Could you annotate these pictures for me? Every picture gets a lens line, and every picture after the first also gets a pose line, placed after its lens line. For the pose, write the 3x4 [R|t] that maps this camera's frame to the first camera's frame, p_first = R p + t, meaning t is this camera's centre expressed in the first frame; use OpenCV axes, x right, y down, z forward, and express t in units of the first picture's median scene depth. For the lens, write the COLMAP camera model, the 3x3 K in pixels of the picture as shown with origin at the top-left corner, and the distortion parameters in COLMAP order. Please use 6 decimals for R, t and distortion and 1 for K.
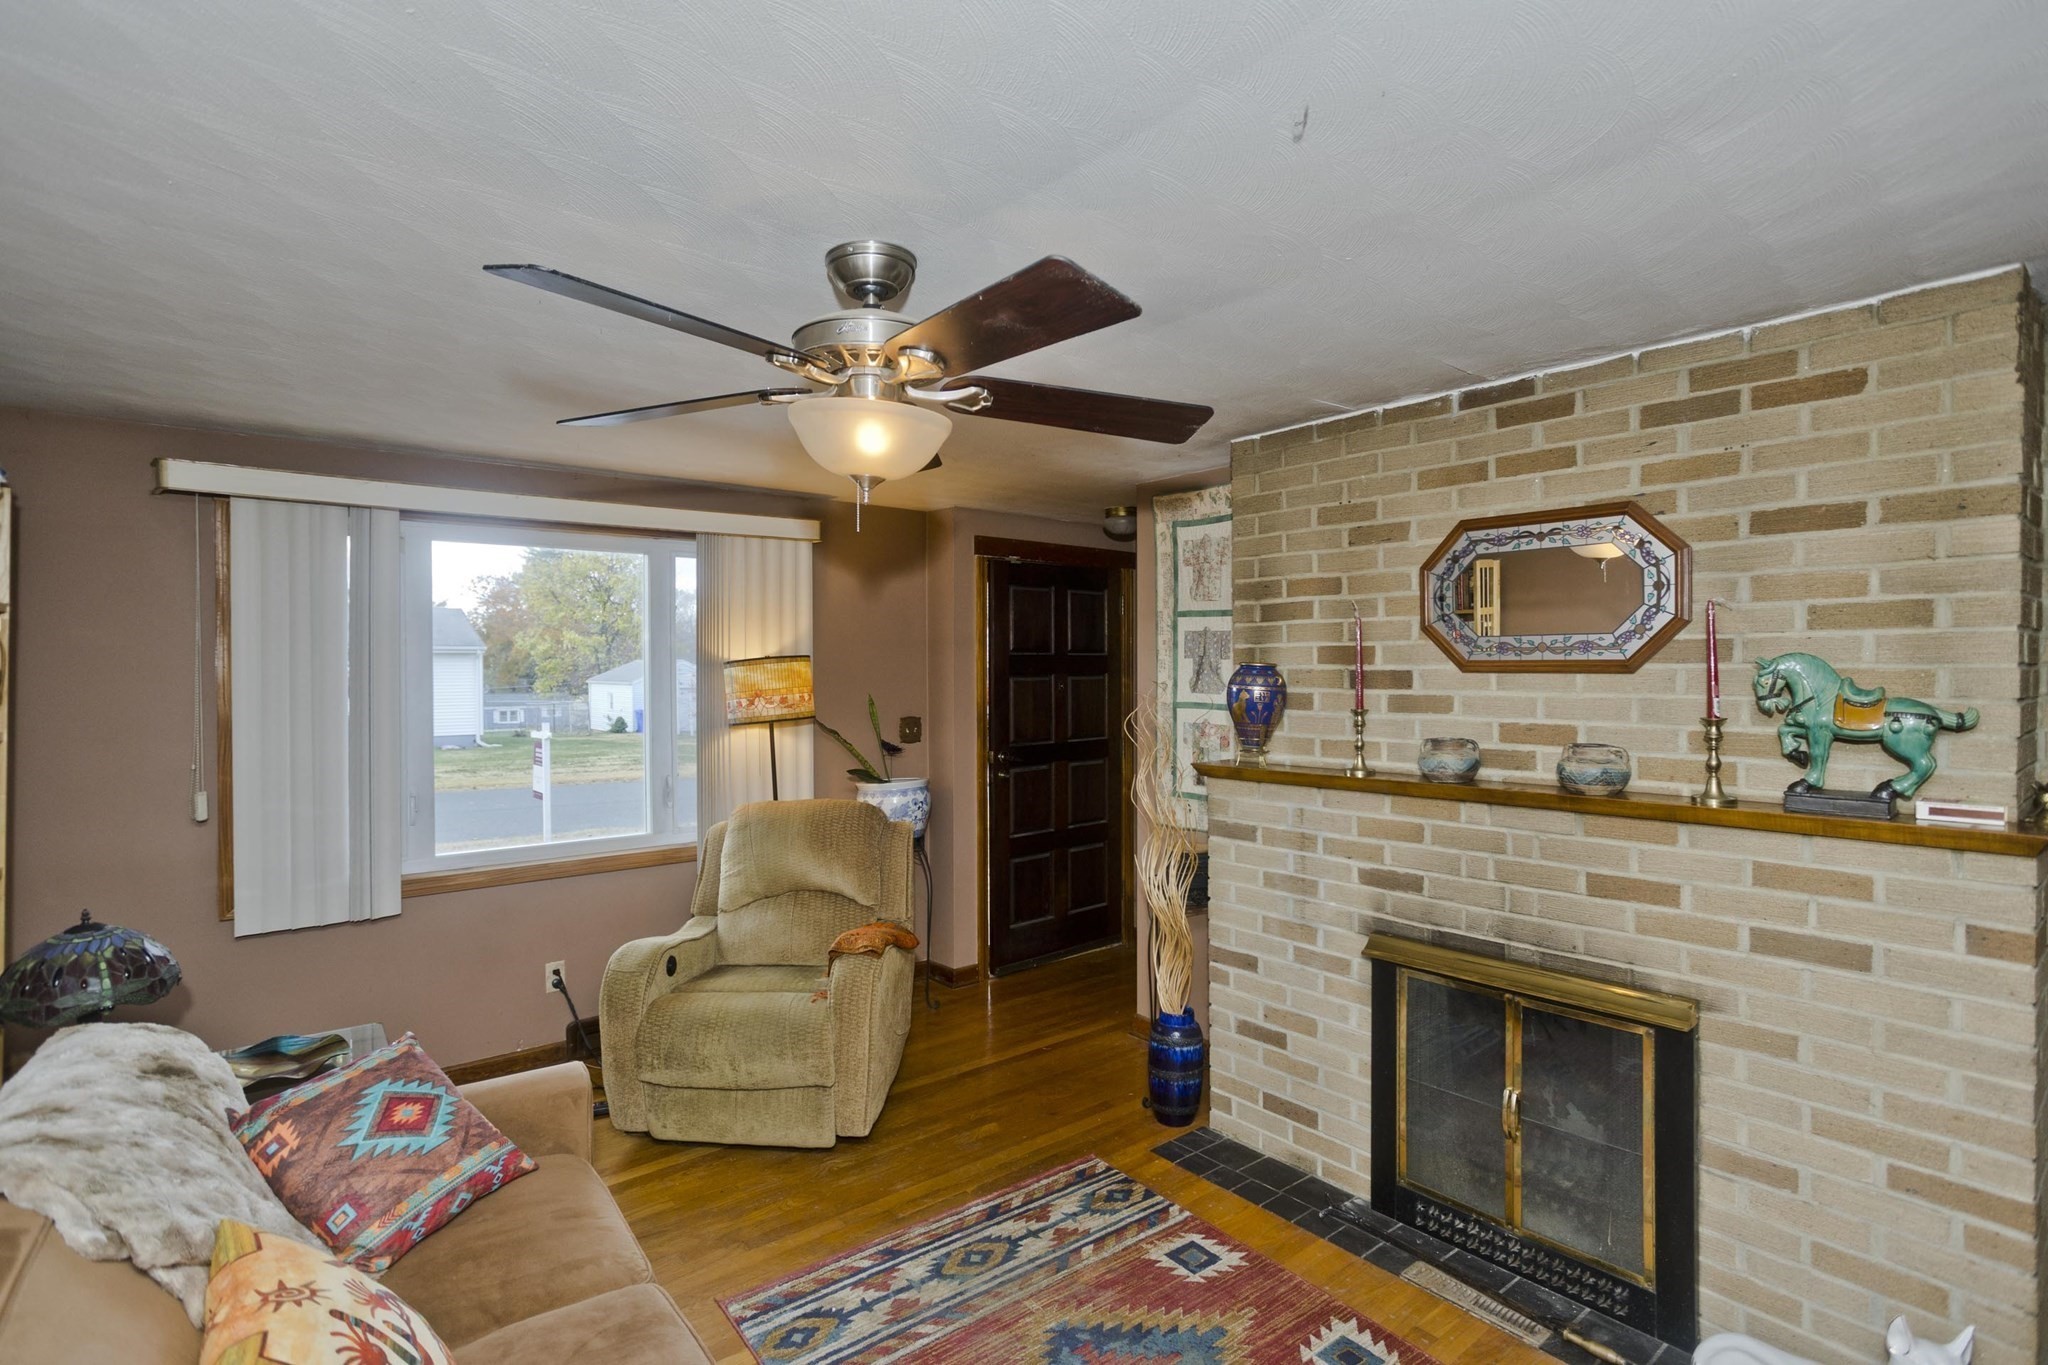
lens RADIAL K [[1017.7, 0, 1030.8], [0, 1017.7, 677.1], [0, 0, 1]] dist [-0.037562, 0.023733]
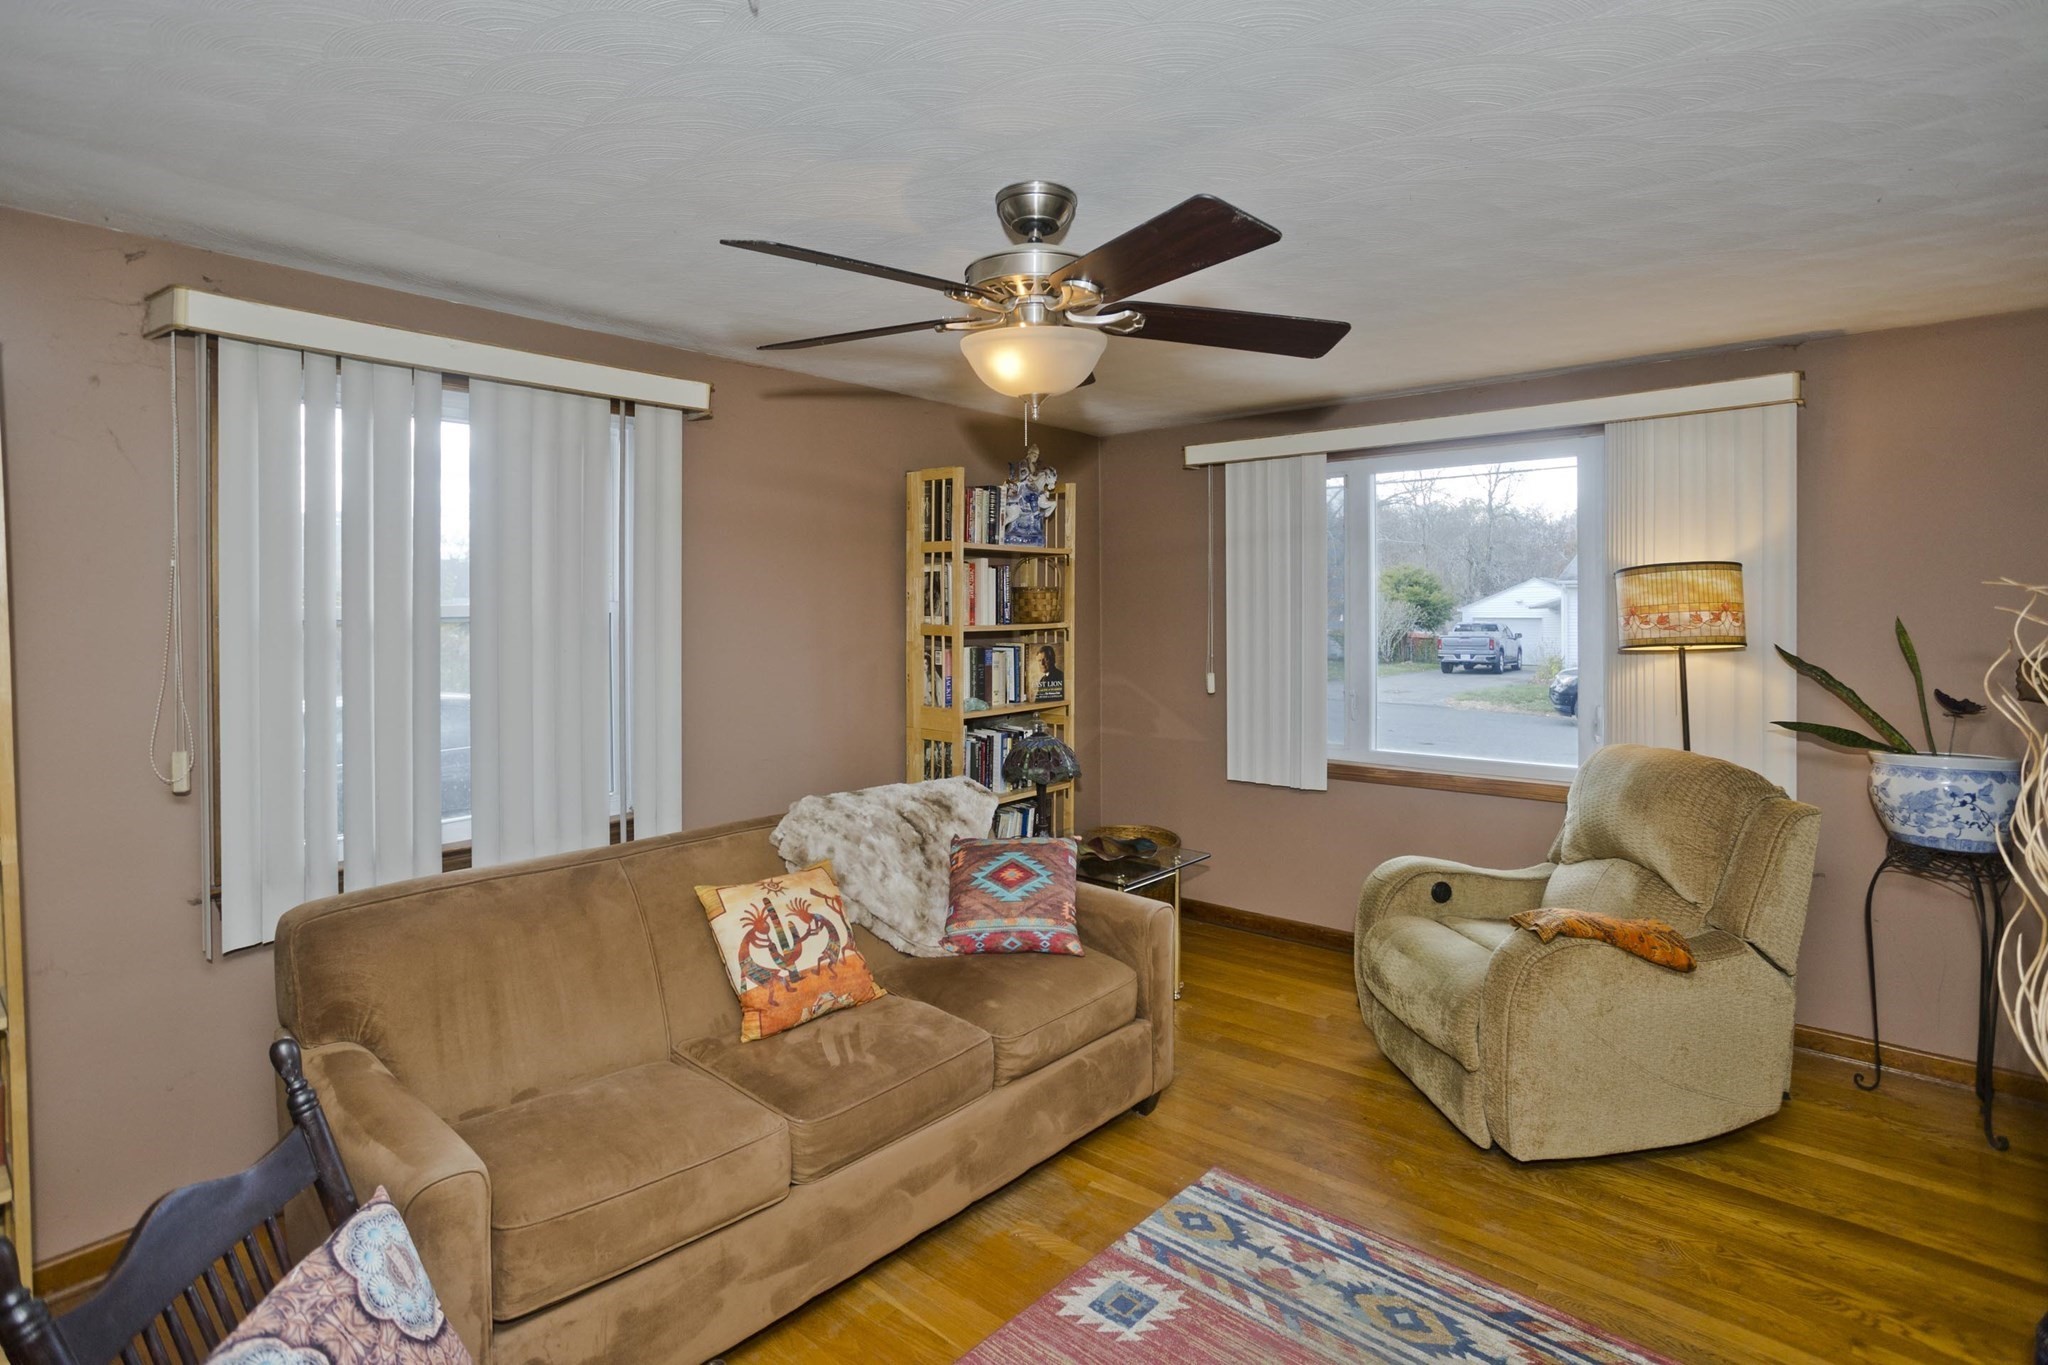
lens RADIAL K [[1017.7, 0, 1009.9], [0, 1017.7, 635.2], [0, 0, 1]] dist [-0.037562, 0.023733]
pose [[0.150830, 0.027705, -0.988171, 0.662222], [-0.007516, 0.999610, 0.026878, 0.026668], [0.988531, 0.003373, 0.150979, 0.582862]]
